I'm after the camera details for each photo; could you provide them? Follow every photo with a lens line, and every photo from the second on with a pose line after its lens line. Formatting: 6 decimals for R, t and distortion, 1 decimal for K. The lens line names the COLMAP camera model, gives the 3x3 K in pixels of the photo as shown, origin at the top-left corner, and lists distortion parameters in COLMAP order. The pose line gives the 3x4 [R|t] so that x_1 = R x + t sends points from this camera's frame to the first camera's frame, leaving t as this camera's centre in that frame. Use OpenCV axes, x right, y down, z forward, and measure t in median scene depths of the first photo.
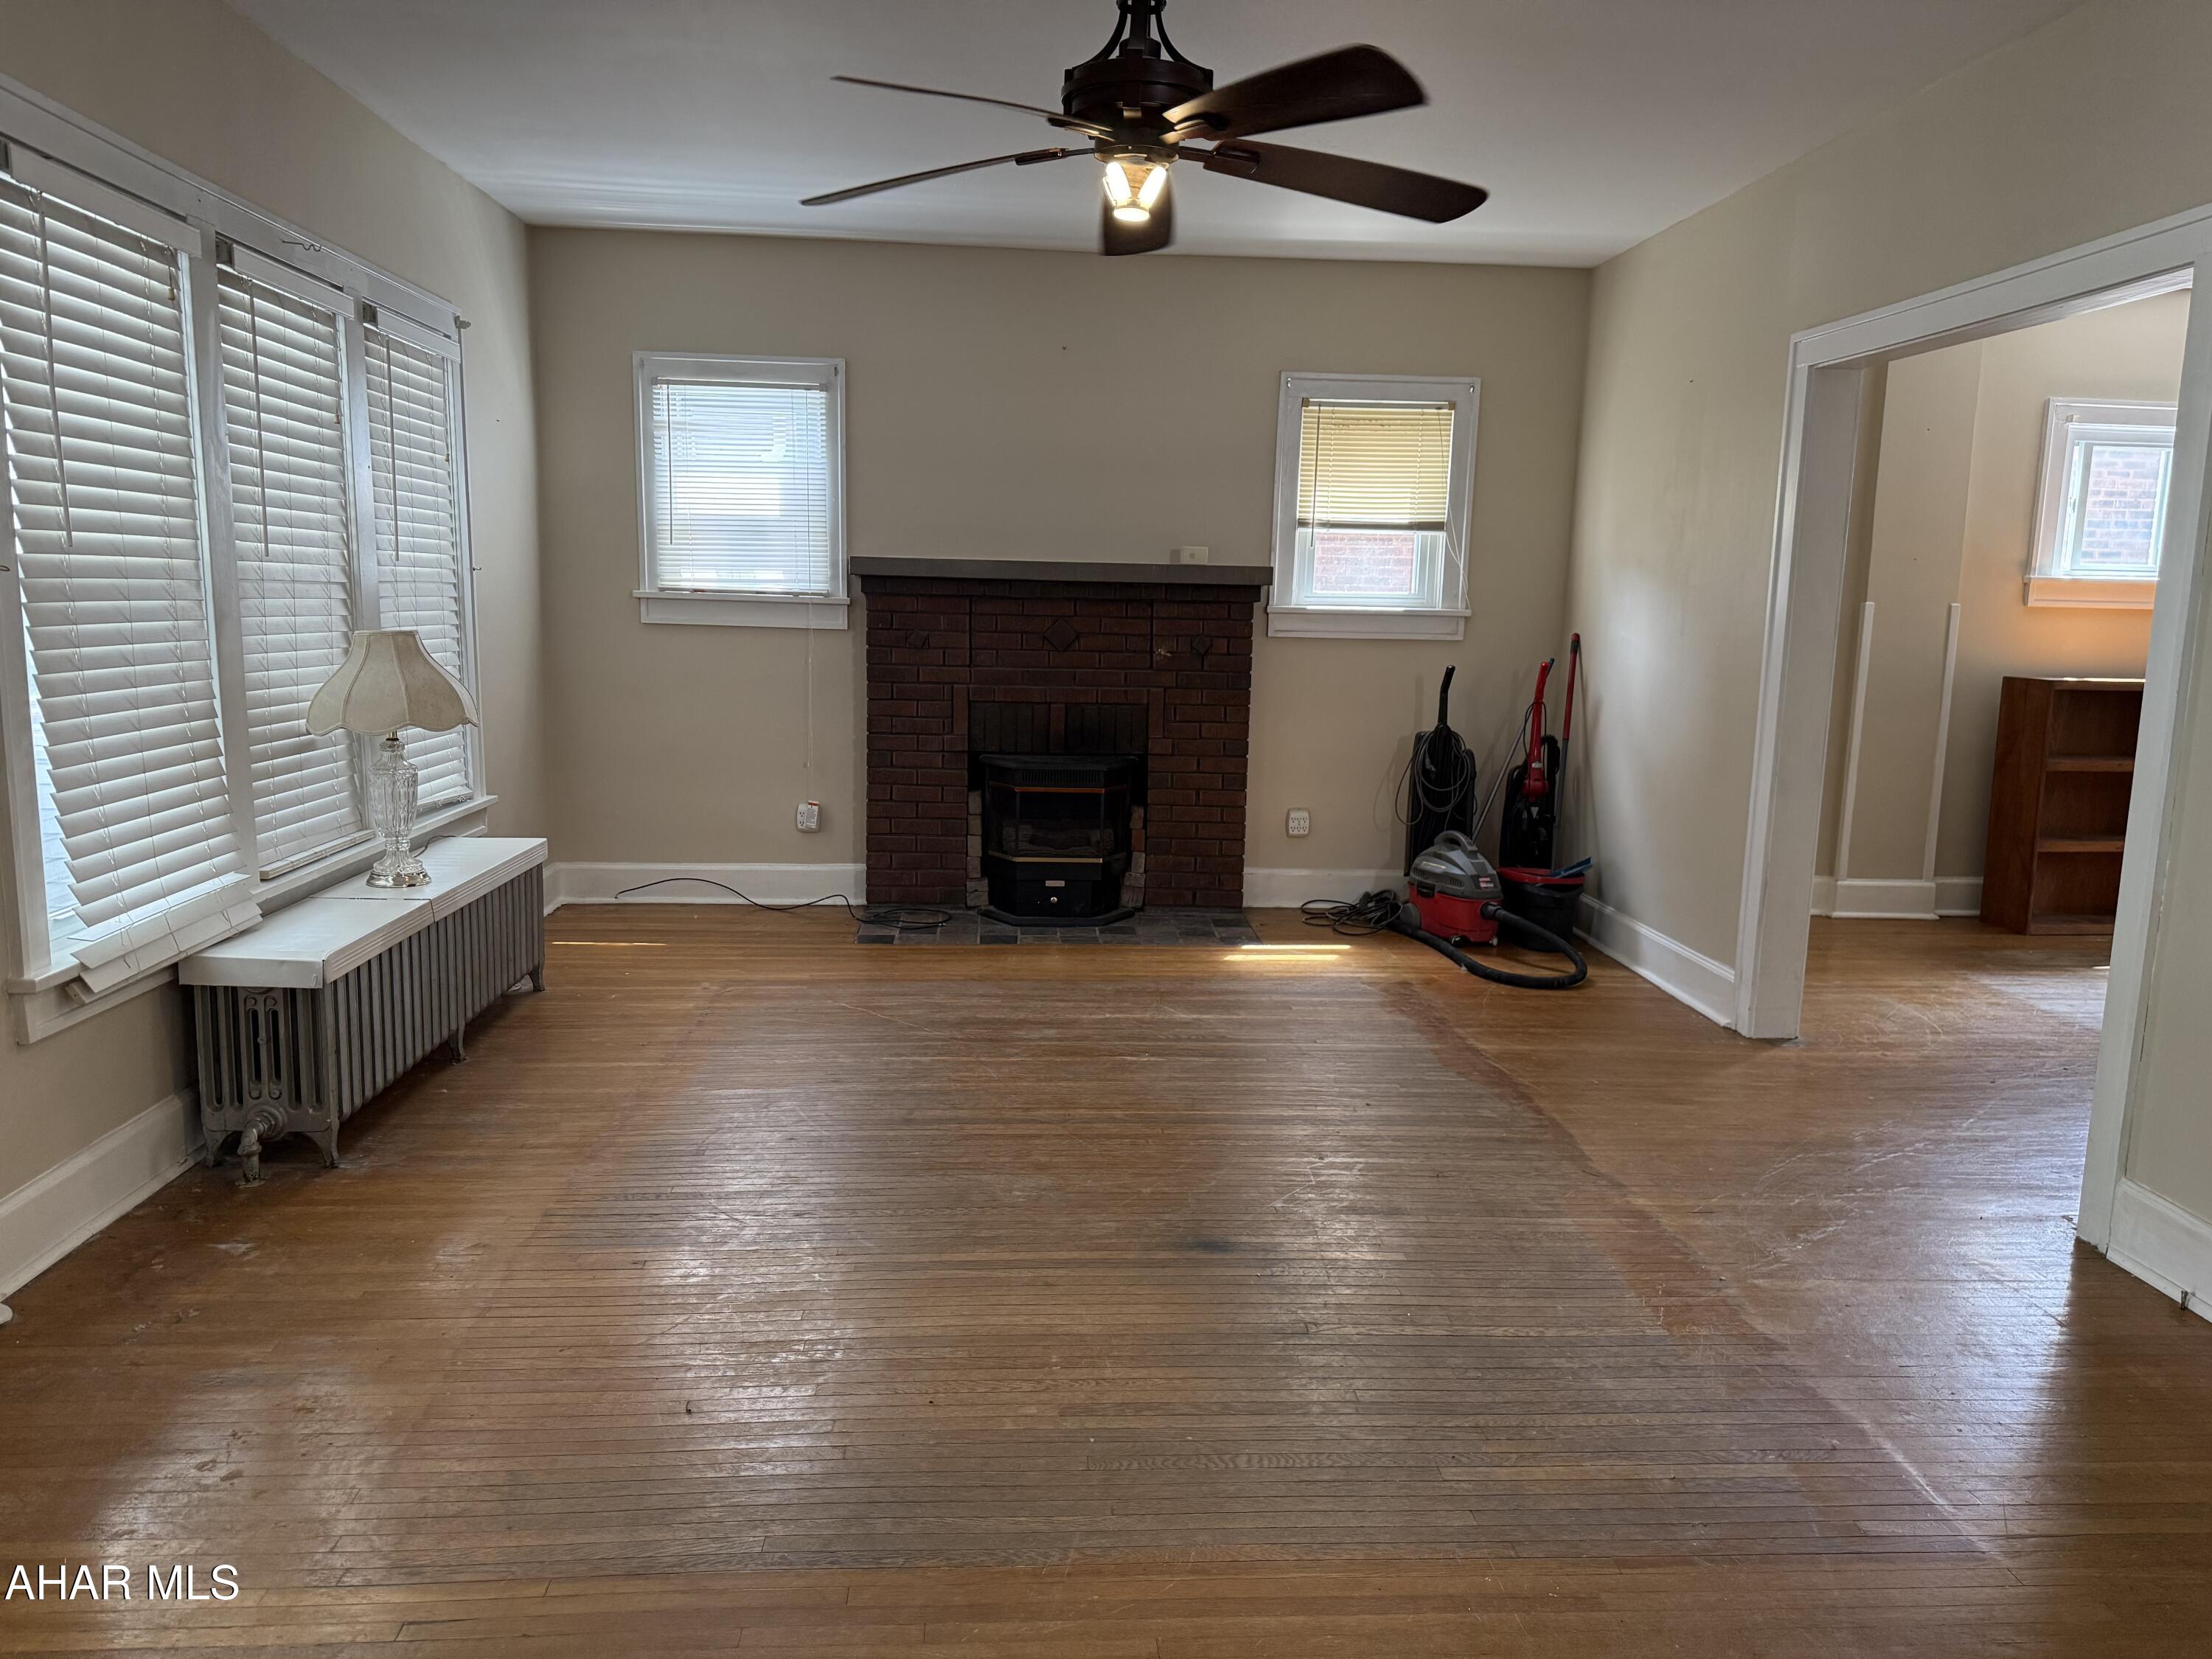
lens RADIAL K [[1576.0, 0, 1094.9], [0, 1576.0, 841.3], [0, 0, 1]] dist [0.053779, -0.062980]
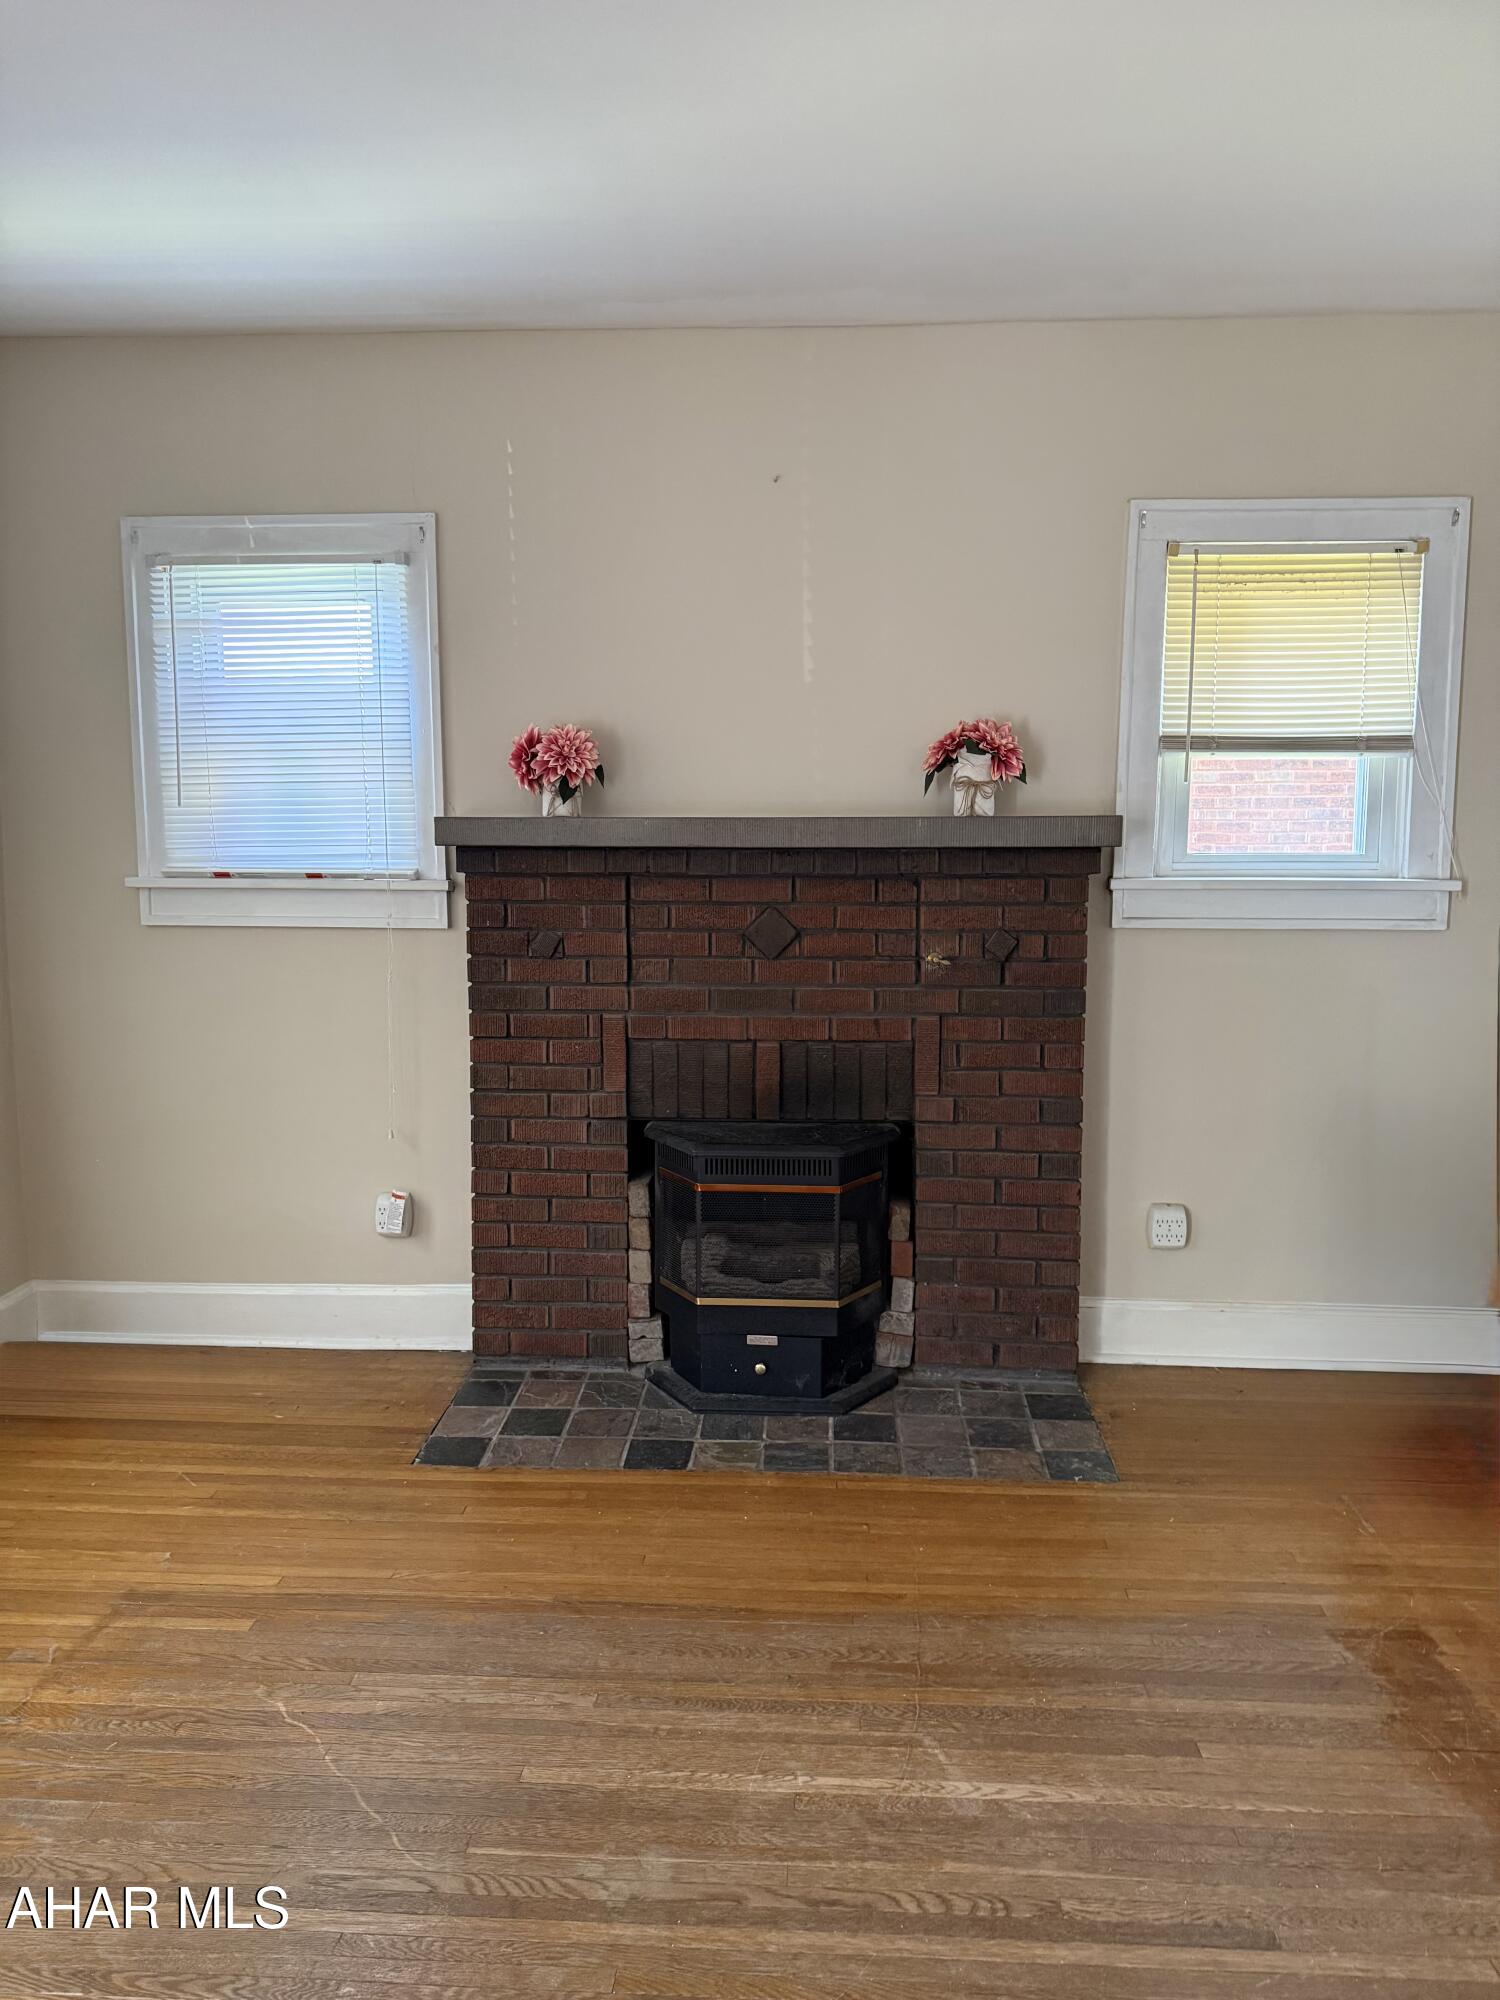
lens RADIAL K [[1425.0, 0, 735.8], [0, 1425.0, 979.5], [0, 0, 1]] dist [0.053779, -0.062980]
pose [[0.991865, -0.009483, -0.126937, 0.035691], [0.002391, 0.998433, -0.055901, -0.080629], [0.127269, 0.055143, 0.990334, 0.439259]]
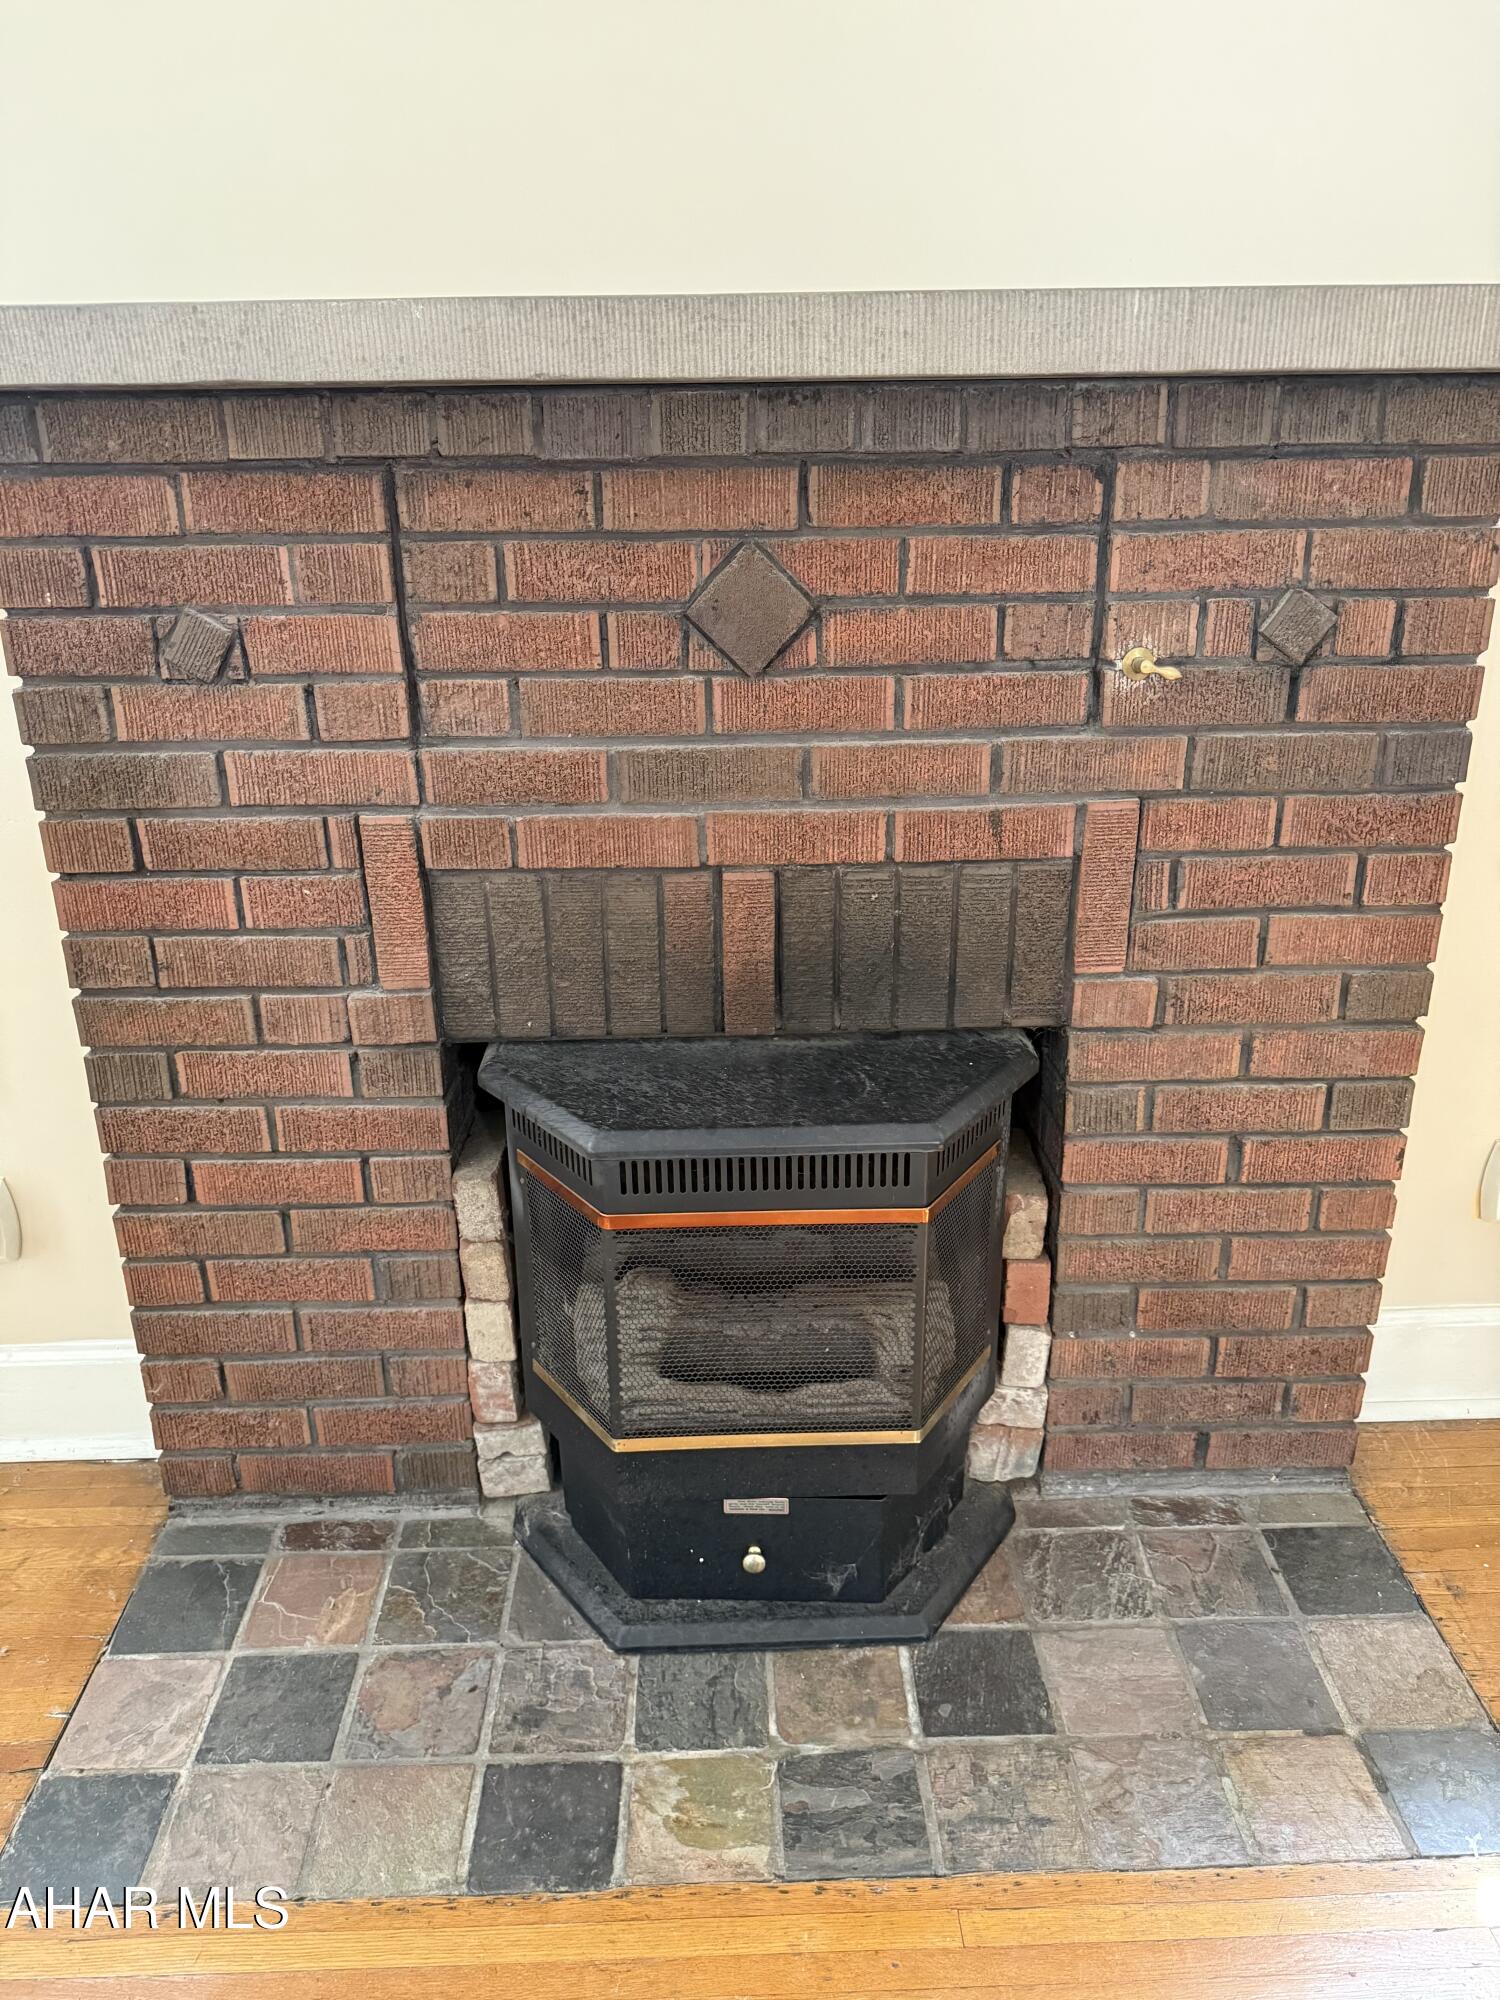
lens RADIAL K [[1425.0, 0, 746.8], [0, 1425.0, 1010.5], [0, 0, 1]] dist [0.053779, -0.062980]
pose [[0.998678, -0.021015, -0.046908, -0.012603], [0.030184, 0.978447, 0.204278, -0.113949], [0.041604, -0.205424, 0.977788, 0.753959]]
